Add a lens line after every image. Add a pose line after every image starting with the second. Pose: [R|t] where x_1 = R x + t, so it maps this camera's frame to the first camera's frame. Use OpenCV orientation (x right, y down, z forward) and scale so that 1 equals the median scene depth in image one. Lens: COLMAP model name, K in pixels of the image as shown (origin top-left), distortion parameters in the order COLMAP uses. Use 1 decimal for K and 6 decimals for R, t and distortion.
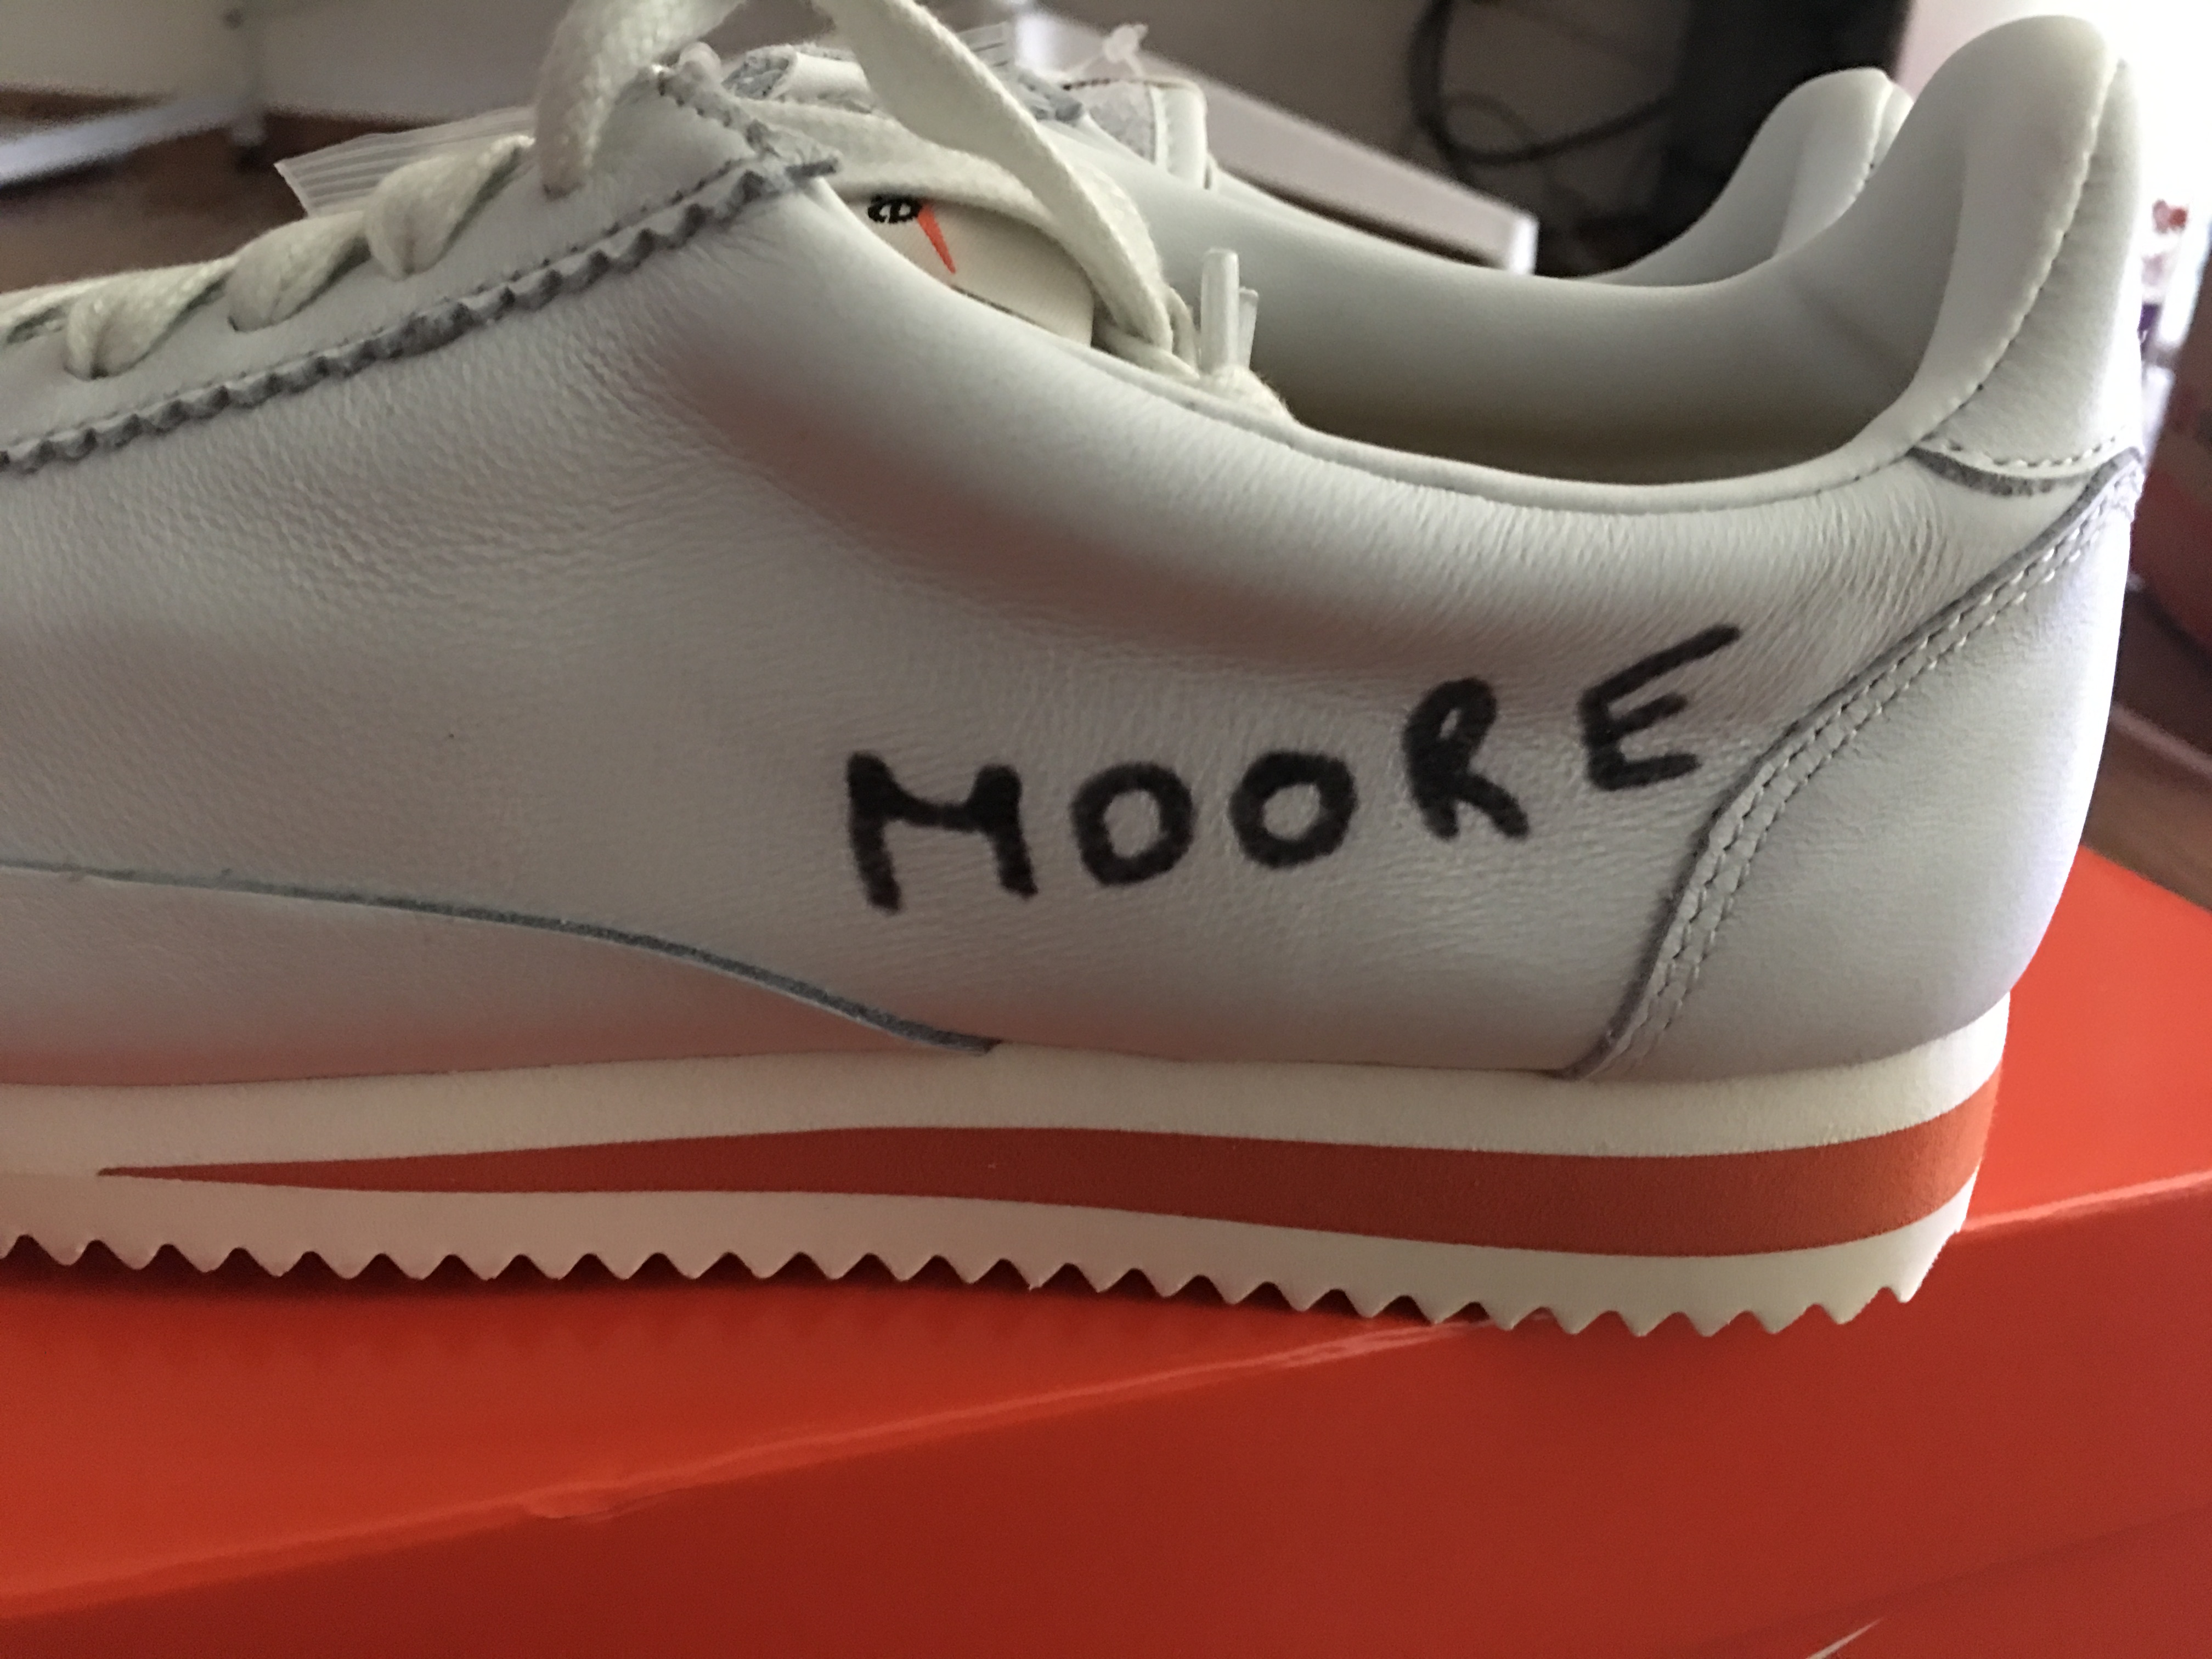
lens RADIAL K [[1860.1, 0, 1106.0], [0, 1860.1, 829.5], [0, 0, 1]] dist [0.006334, -0.000419]
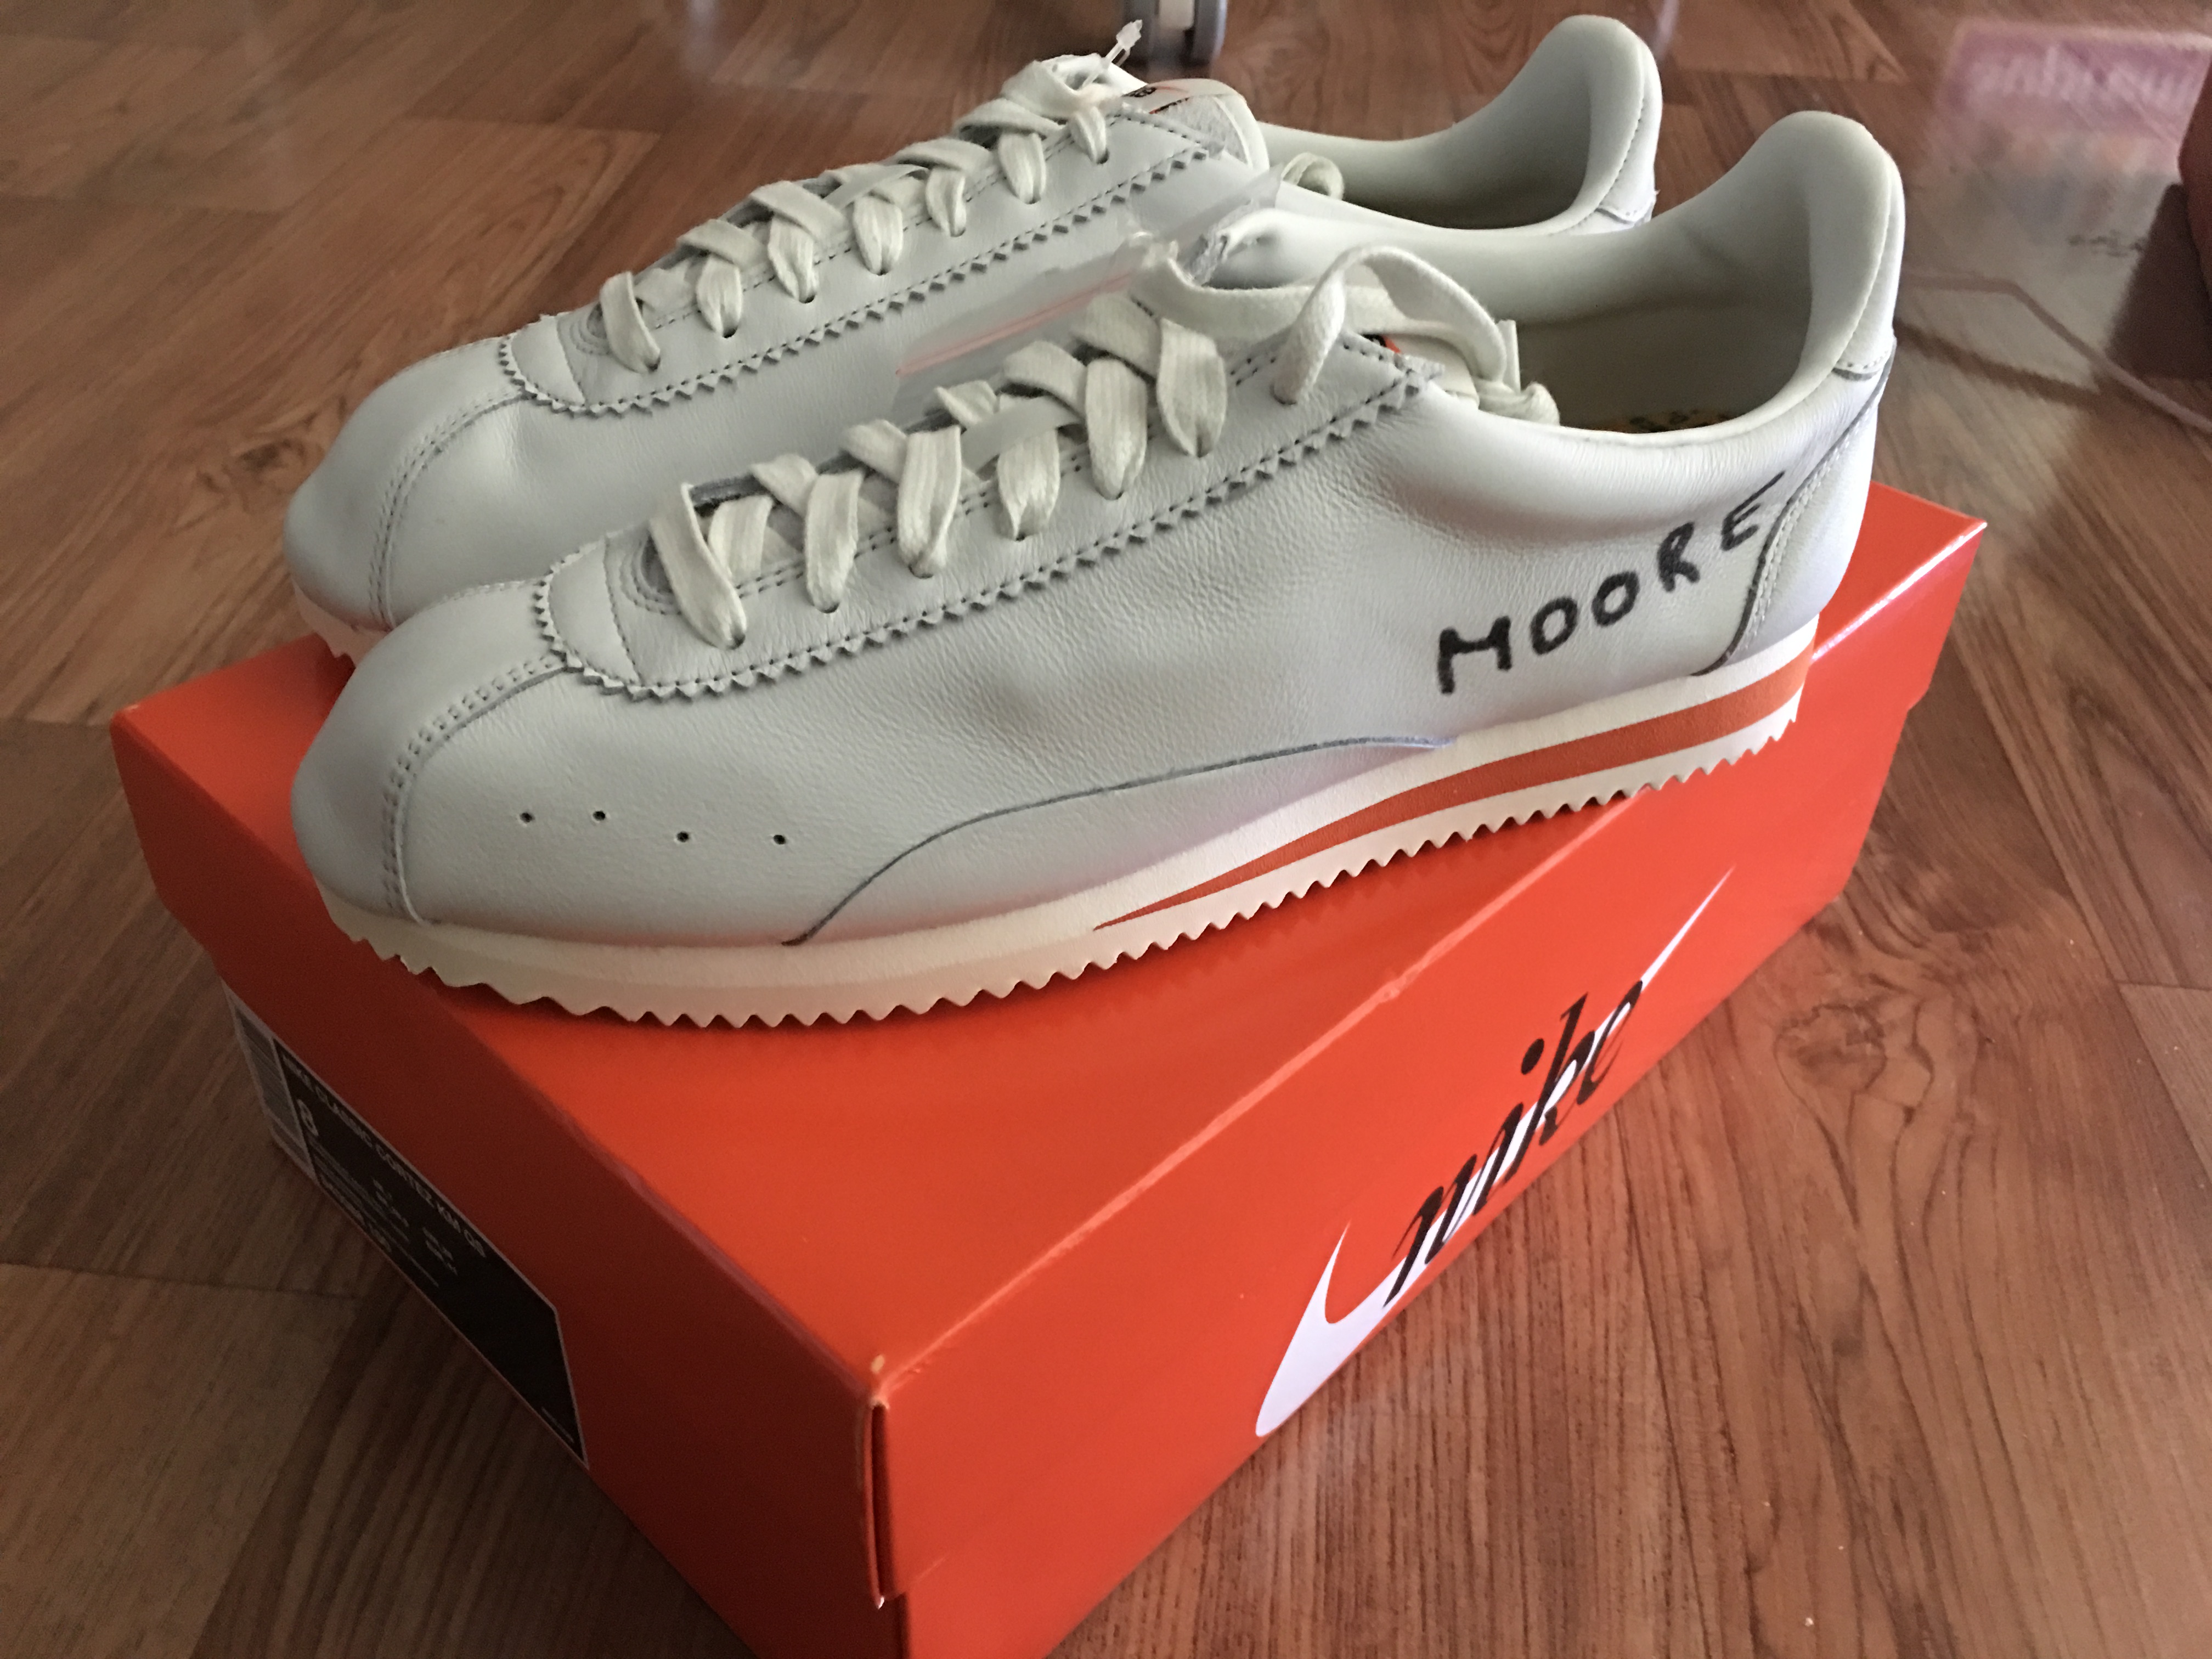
lens RADIAL K [[1860.1, 0, 1106.0], [0, 1860.1, 829.5], [0, 0, 1]] dist [0.006334, -0.000419]
pose [[0.908899, -0.299185, 0.290502, -1.132698], [0.202621, 0.925696, 0.319423, -0.567135], [-0.364484, -0.231461, 0.901985, -0.782728]]
